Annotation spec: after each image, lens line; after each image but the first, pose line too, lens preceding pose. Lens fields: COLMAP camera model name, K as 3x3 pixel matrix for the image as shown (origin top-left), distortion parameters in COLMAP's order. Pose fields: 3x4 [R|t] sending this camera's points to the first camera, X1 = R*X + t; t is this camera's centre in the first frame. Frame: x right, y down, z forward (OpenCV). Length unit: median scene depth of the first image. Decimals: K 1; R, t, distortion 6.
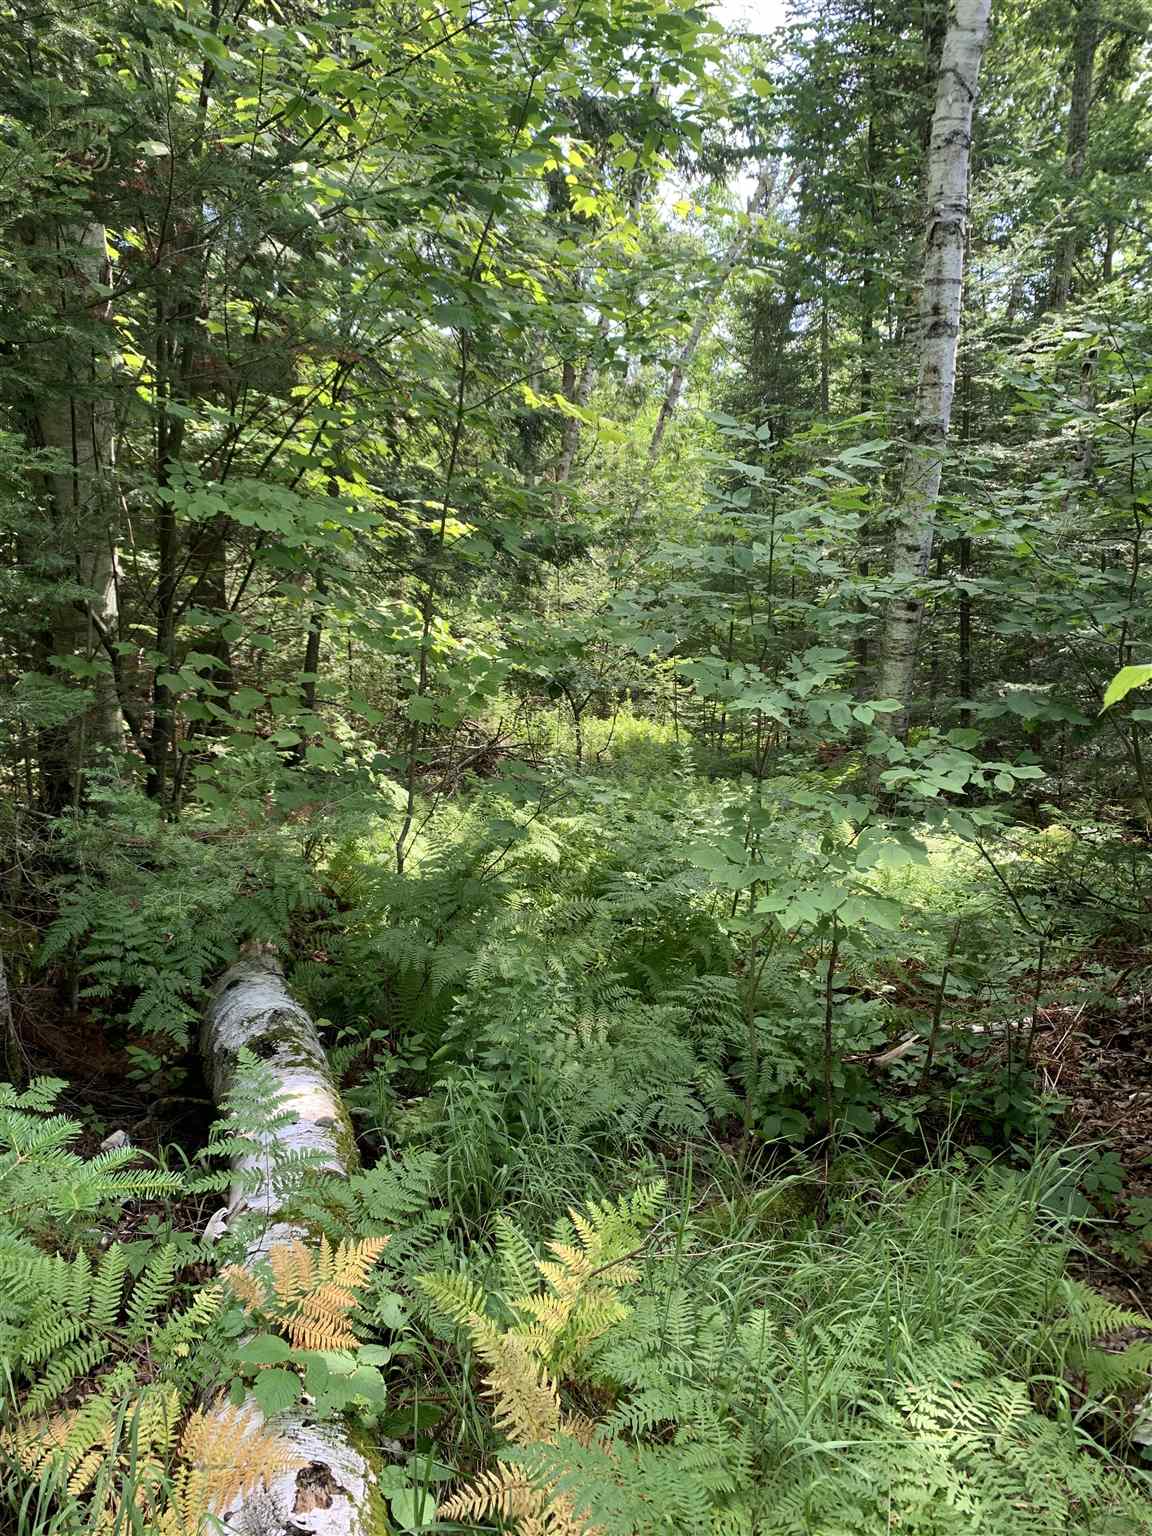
lens RADIAL K [[1155.9, 0, 571.2], [0, 1155.9, 727.1], [0, 0, 1]] dist [0.002523, -0.000179]
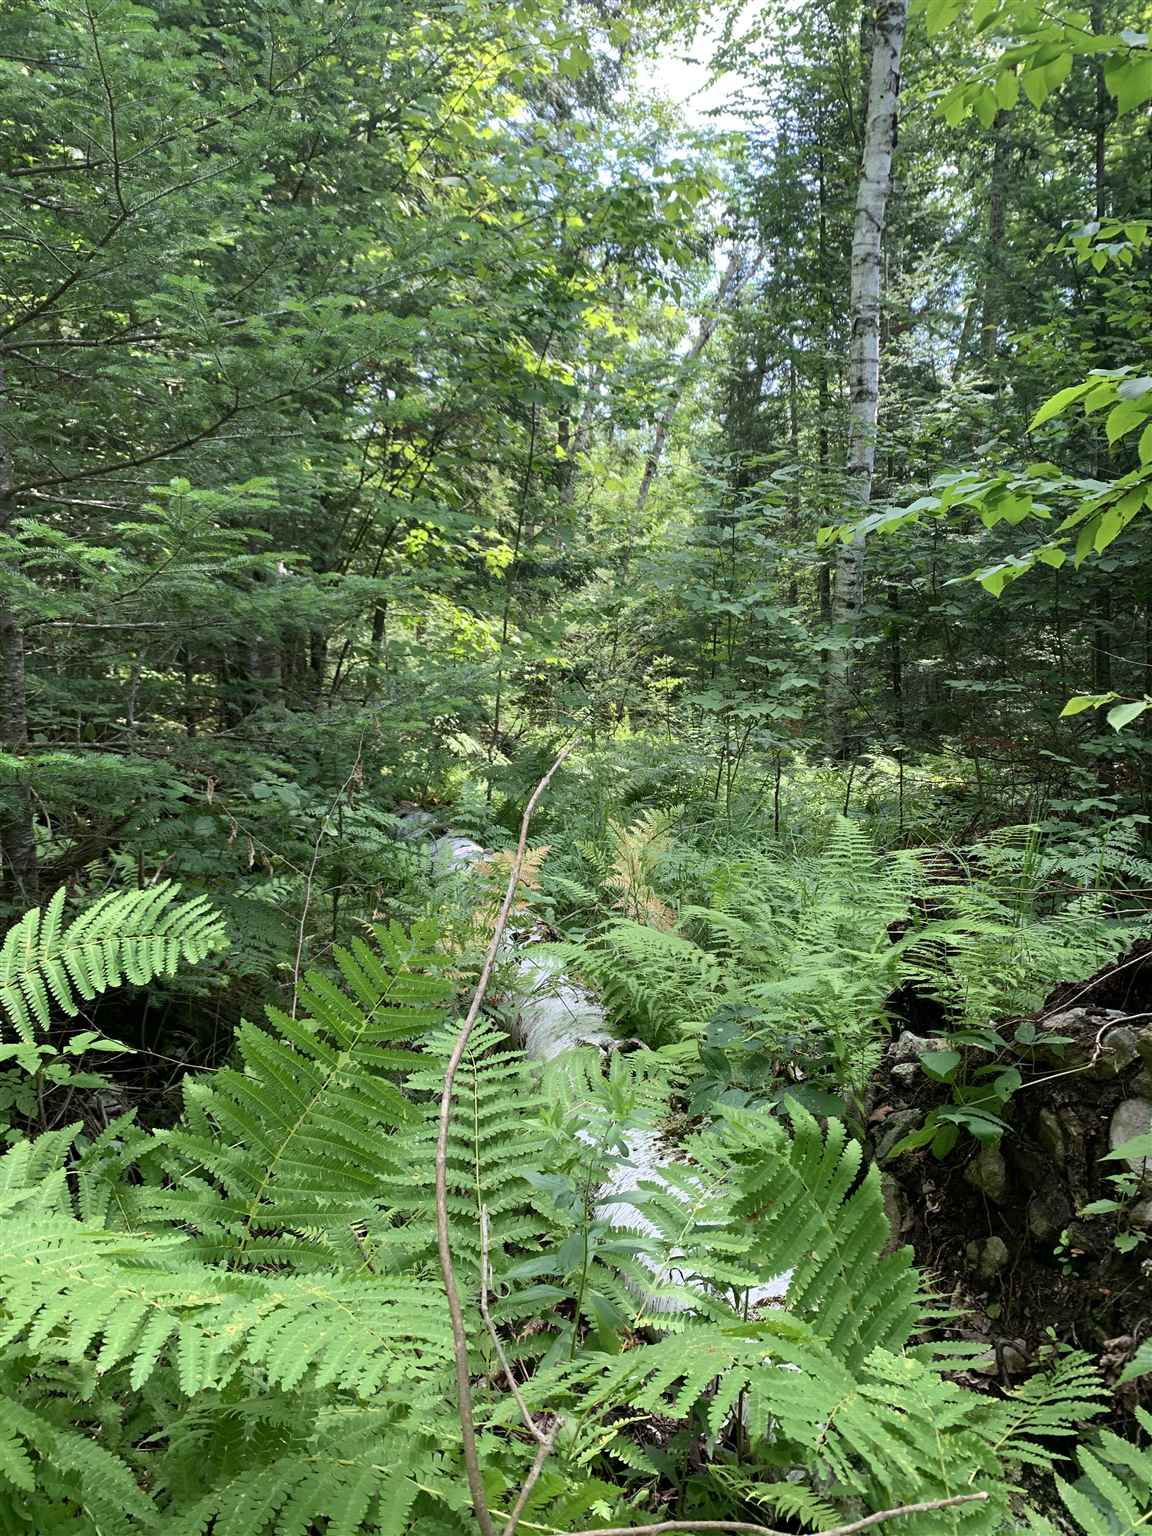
lens RADIAL K [[1168.4, 0, 576.0], [0, 1168.4, 768.0], [0, 0, 1]] dist [-0.001589, -0.000042]
pose [[0.999696, -0.017806, 0.017051, -0.024408], [0.018131, 0.999654, -0.019063, 0.057041], [-0.016705, 0.019366, 0.999673, -0.180757]]
